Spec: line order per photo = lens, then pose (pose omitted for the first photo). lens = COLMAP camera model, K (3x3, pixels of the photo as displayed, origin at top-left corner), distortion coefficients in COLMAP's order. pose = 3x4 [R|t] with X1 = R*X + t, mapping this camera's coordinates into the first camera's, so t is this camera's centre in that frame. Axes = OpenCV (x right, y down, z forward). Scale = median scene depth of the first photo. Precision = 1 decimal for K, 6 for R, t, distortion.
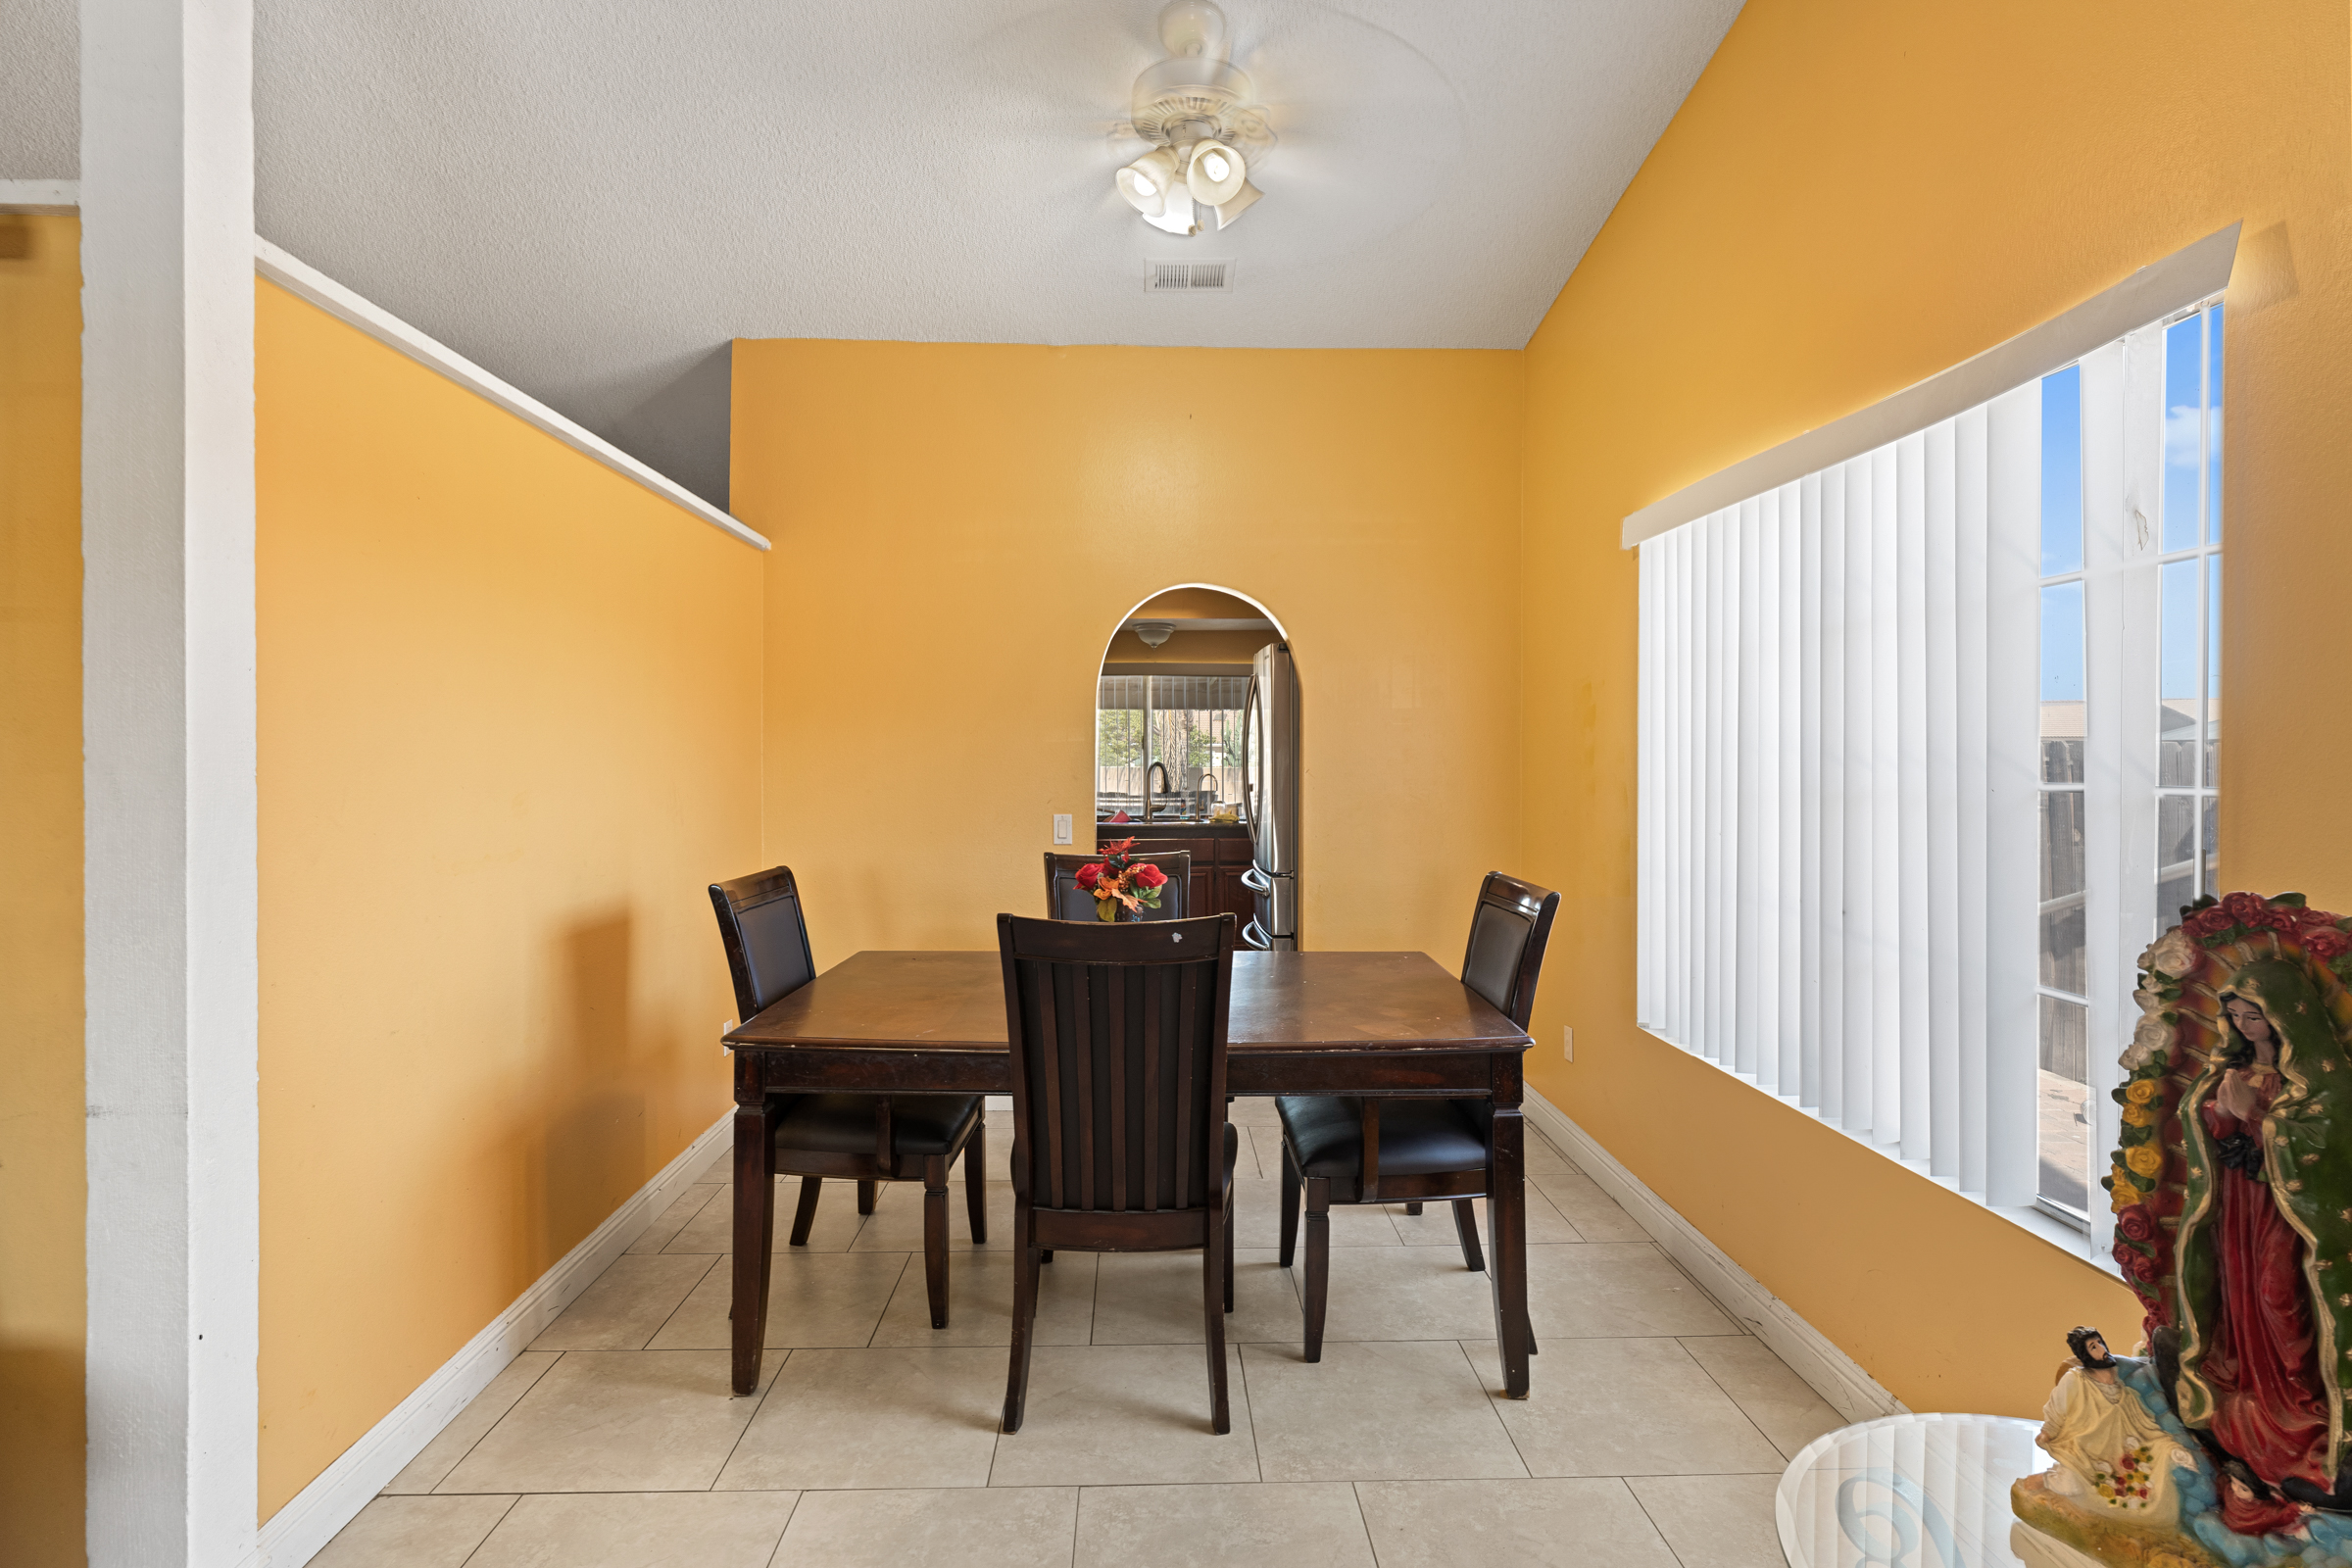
lens RADIAL K [[1144.4, 0, 1177.4], [0, 1144.4, 769.6], [0, 0, 1]] dist [-0.002393, -0.000566]
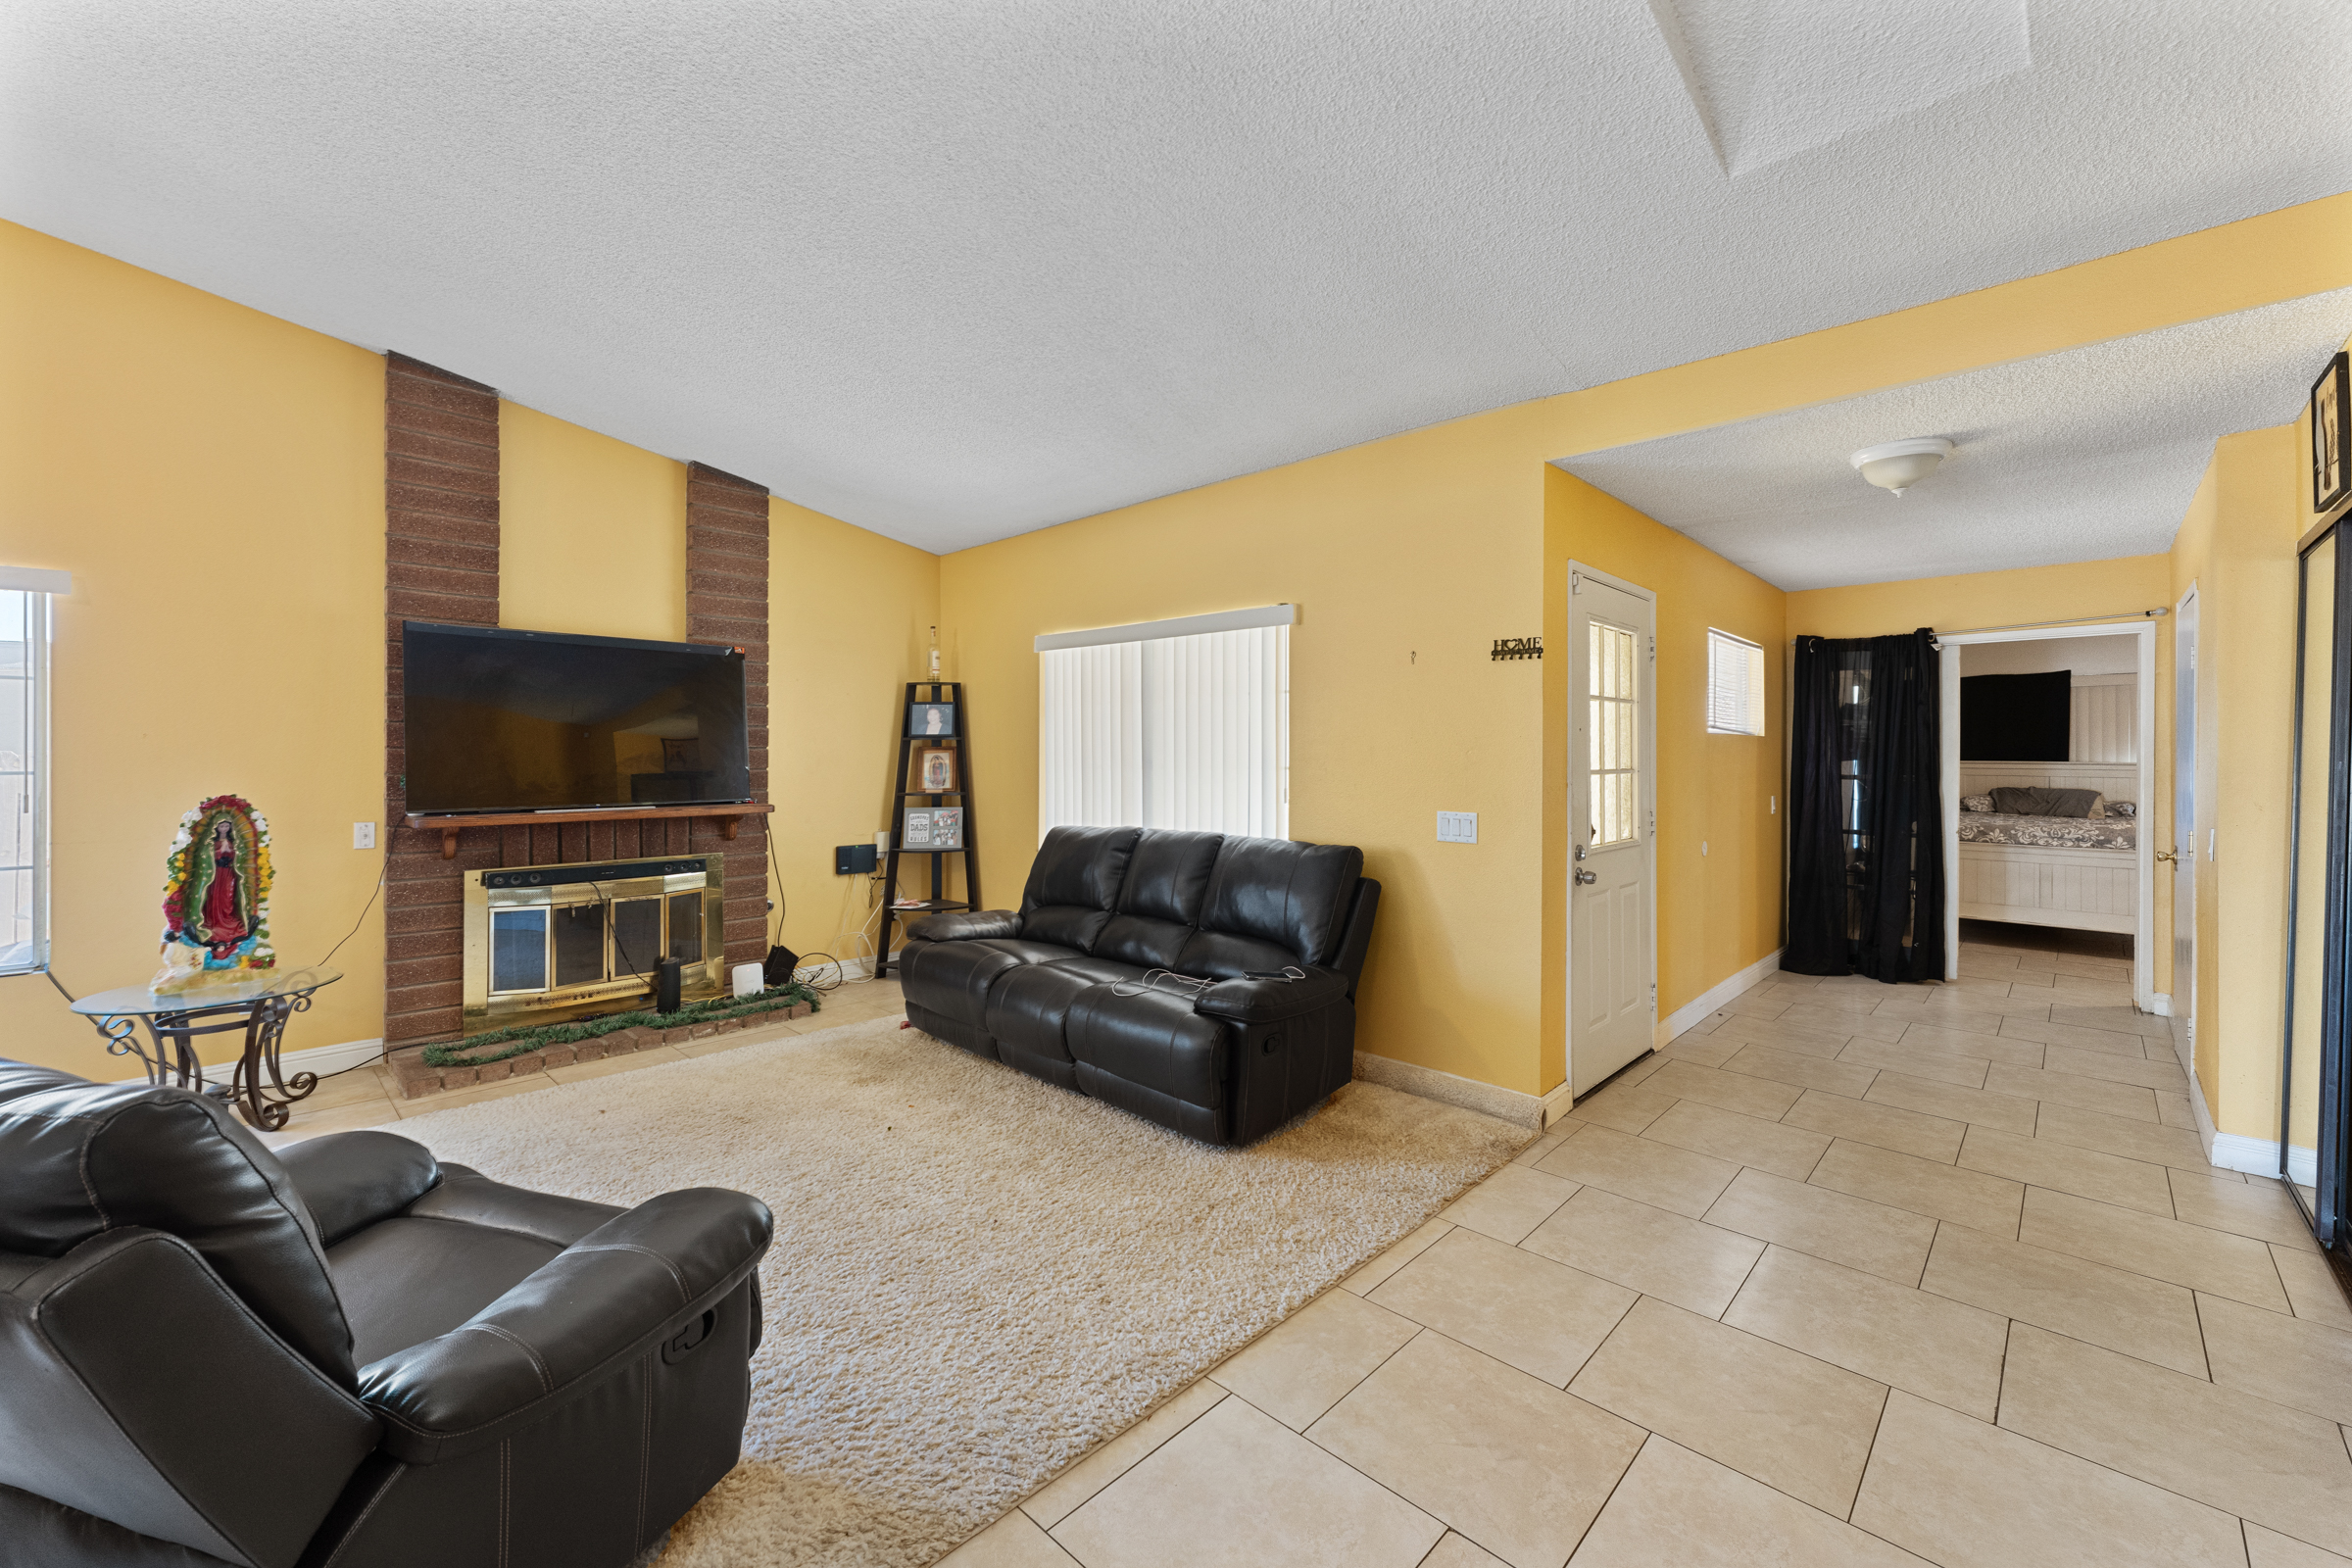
lens RADIAL K [[947.9, 0, 1173.9], [0, 947.9, 761.9], [0, 0, 1]] dist [-0.000085, -0.000134]
pose [[-0.701692, -0.012502, 0.712371, -1.609191], [0.002151, 0.999804, 0.019664, -0.028148], [-0.712478, 0.015330, -0.701527, 0.417163]]
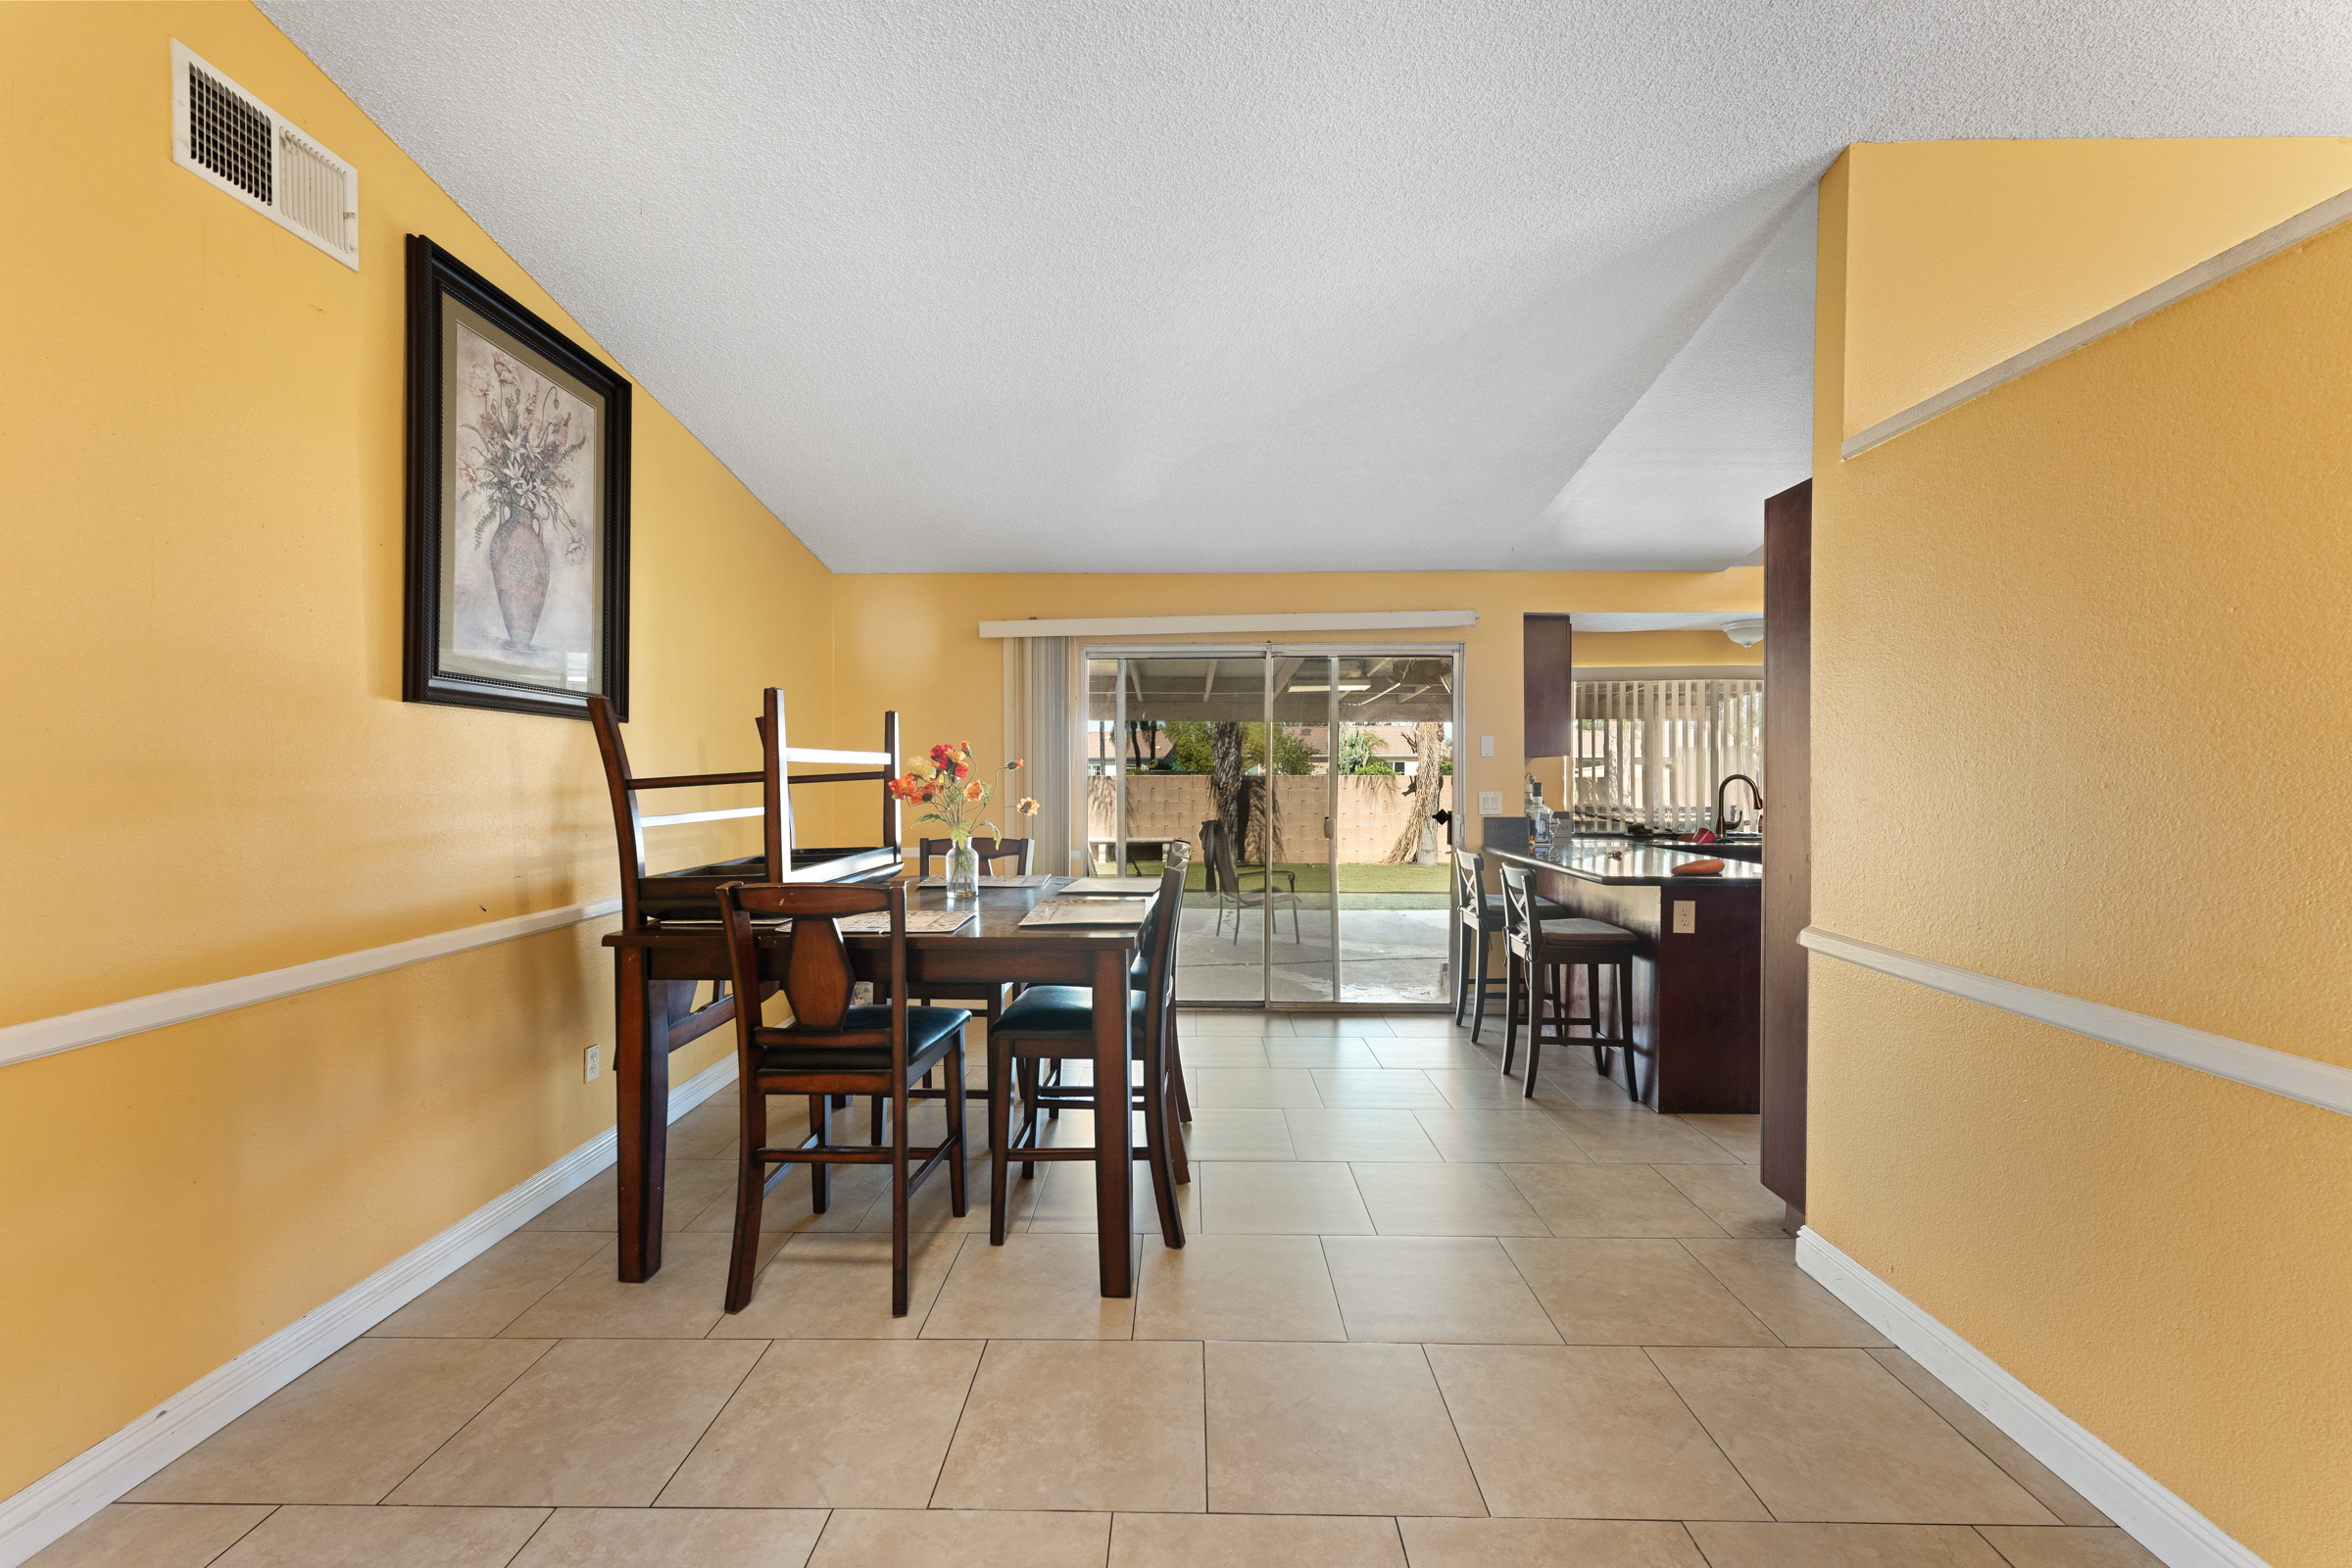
lens RADIAL K [[947.9, 0, 1173.9], [0, 947.9, 761.9], [0, 0, 1]] dist [-0.000085, -0.000134]
pose [[0.999179, -0.001355, -0.040488, -1.312768], [0.000730, 0.999880, -0.015452, -0.017141], [0.040504, 0.015410, 0.999061, 0.728653]]
